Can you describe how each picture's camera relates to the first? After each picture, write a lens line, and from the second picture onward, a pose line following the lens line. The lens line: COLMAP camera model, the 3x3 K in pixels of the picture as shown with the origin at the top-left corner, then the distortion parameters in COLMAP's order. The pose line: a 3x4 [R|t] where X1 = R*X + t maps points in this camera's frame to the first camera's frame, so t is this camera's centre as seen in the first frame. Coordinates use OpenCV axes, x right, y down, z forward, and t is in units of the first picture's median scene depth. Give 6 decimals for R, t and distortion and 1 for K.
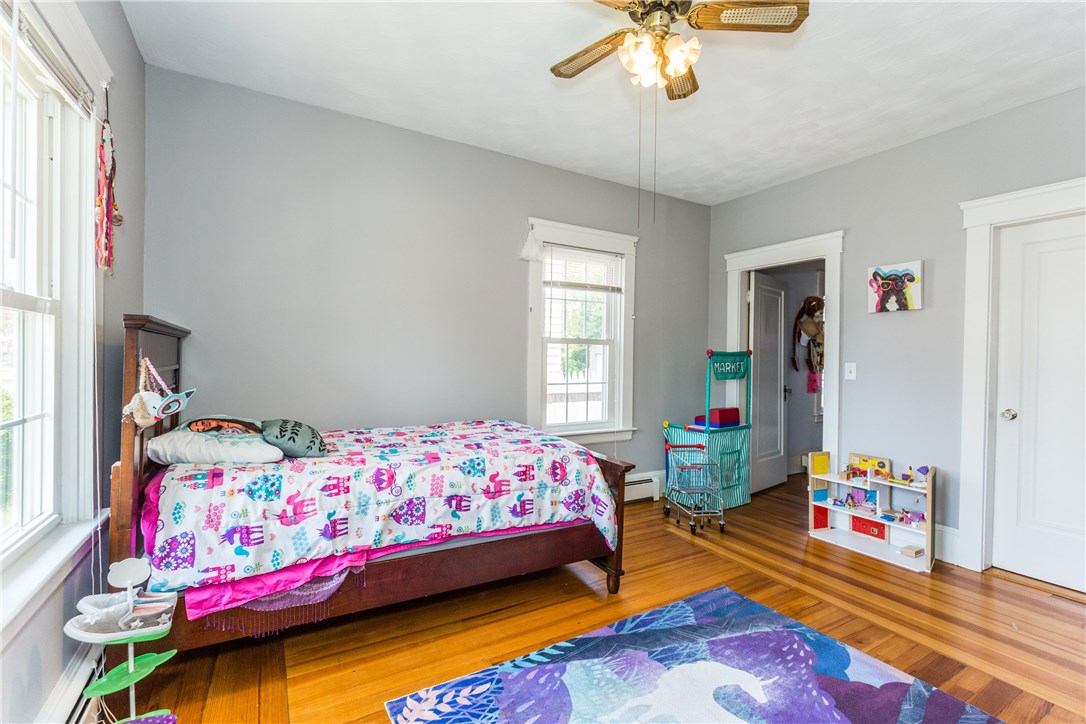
lens RADIAL K [[486.7, 0, 536.7], [0, 486.7, 361.9], [0, 0, 1]] dist [-0.000158, 0.000892]
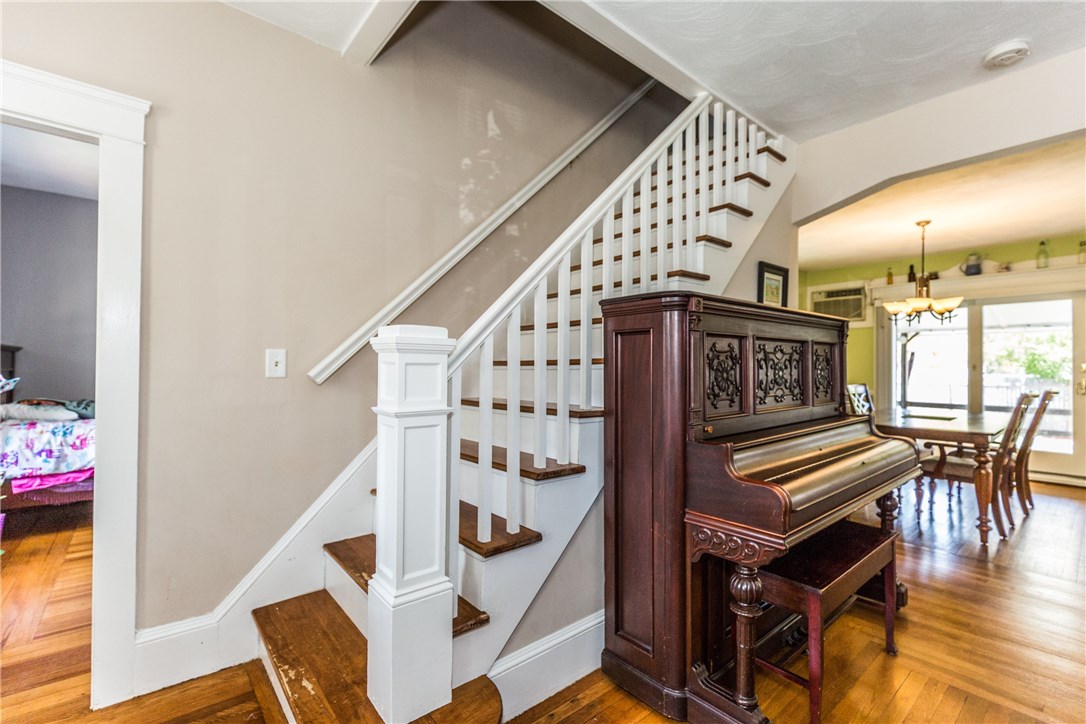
lens RADIAL K [[486.7, 0, 538.1], [0, 486.7, 359.8], [0, 0, 1]] dist [-0.000158, 0.000892]
pose [[0.984221, 0.000611, 0.176944, 0.963610], [0.002587, 0.999838, -0.017839, 0.018146], [-0.176926, 0.018015, 0.984059, -1.248562]]
